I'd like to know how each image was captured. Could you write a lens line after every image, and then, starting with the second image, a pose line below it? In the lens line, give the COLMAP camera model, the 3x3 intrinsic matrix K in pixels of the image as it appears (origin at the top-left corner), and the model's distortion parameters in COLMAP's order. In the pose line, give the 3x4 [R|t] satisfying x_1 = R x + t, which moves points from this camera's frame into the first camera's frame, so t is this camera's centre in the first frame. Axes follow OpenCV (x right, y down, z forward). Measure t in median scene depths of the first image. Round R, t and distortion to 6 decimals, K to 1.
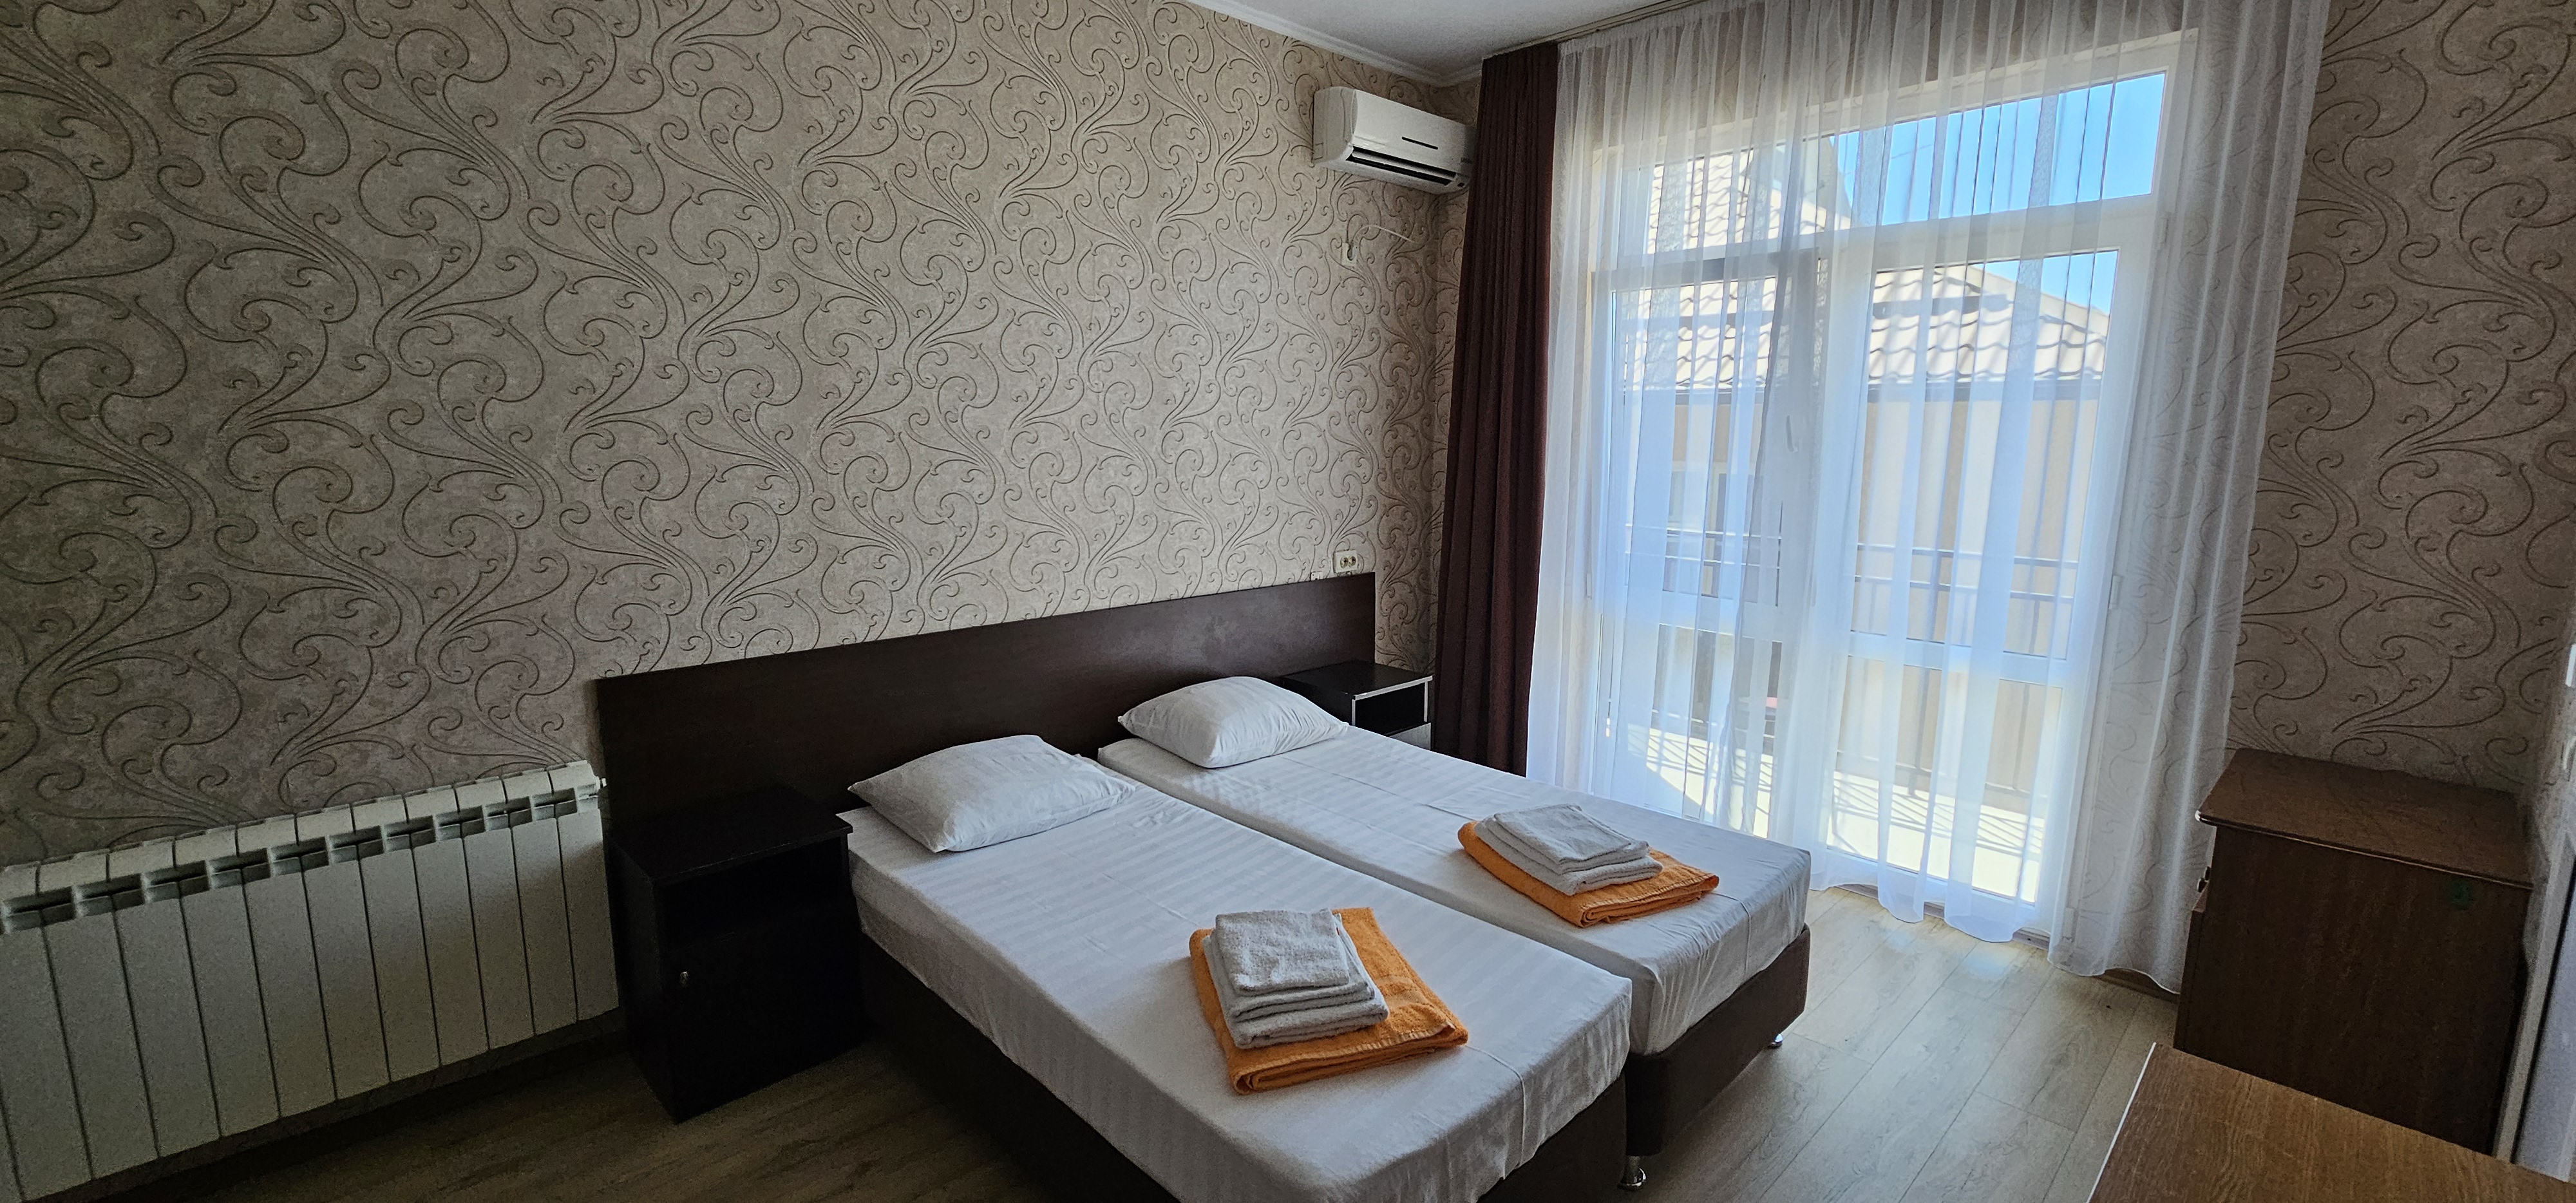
lens RADIAL K [[1043.5, 0, 1298.5], [0, 1043.5, 594.7], [0, 0, 1]] dist [0.001101, 0.043874]
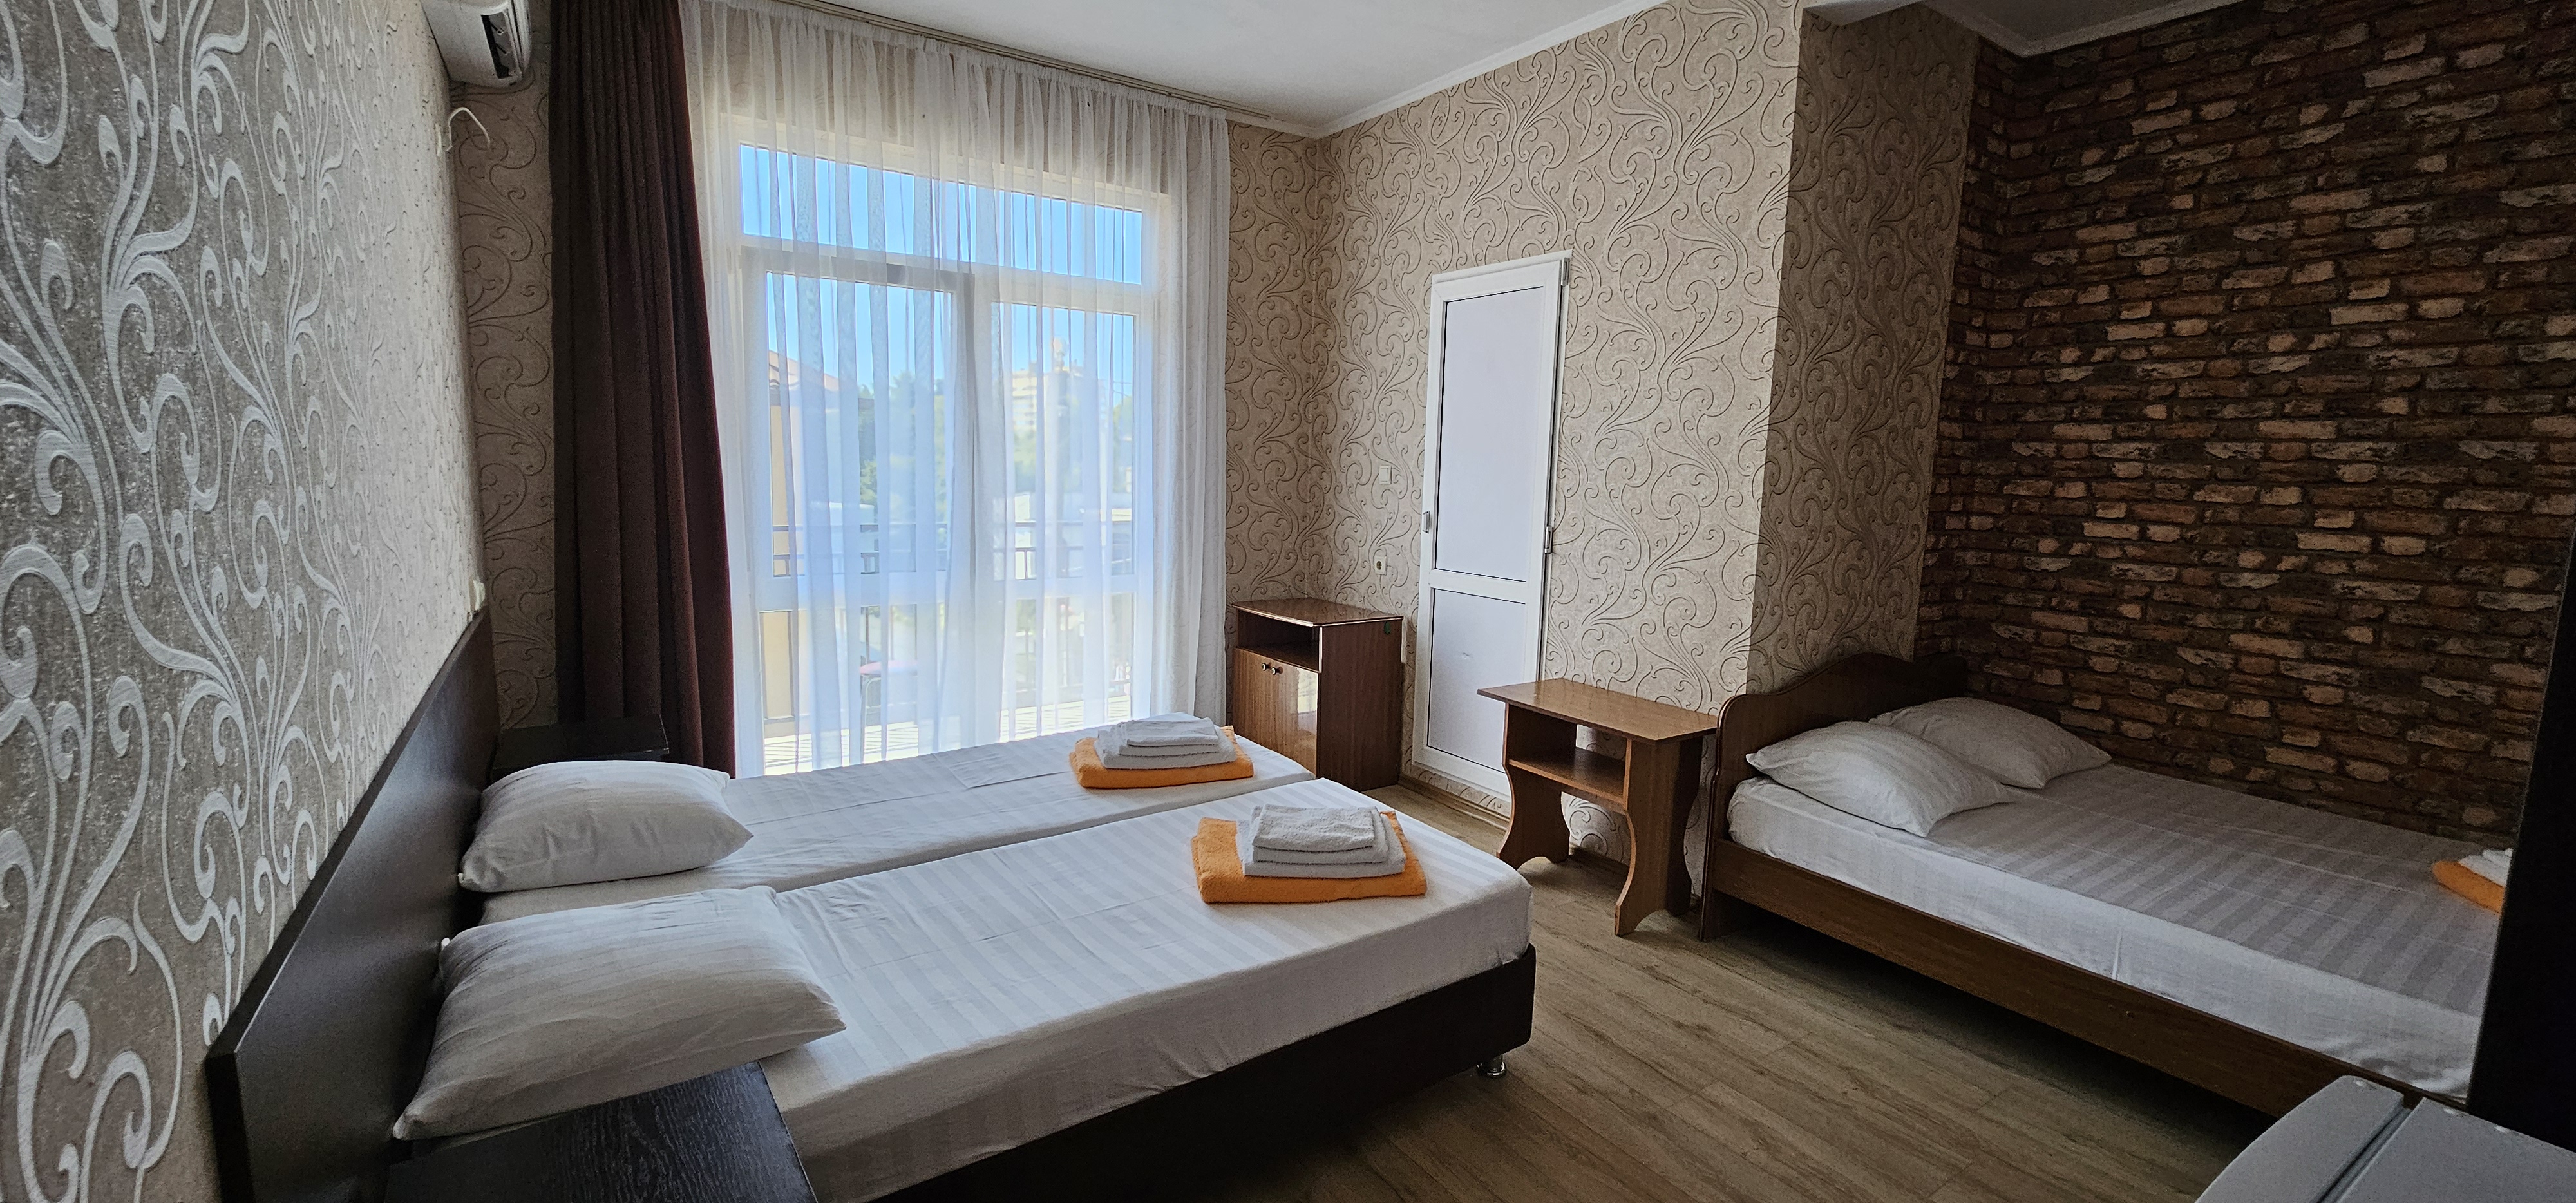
lens RADIAL K [[1043.5, 0, 1298.5], [0, 1043.5, 594.7], [0, 0, 1]] dist [0.001101, 0.043874]
pose [[0.180228, -0.134177, 0.974430, -0.791021], [0.144367, 0.983533, 0.108728, -0.043234], [-0.972973, 0.121080, 0.196631, 0.498521]]
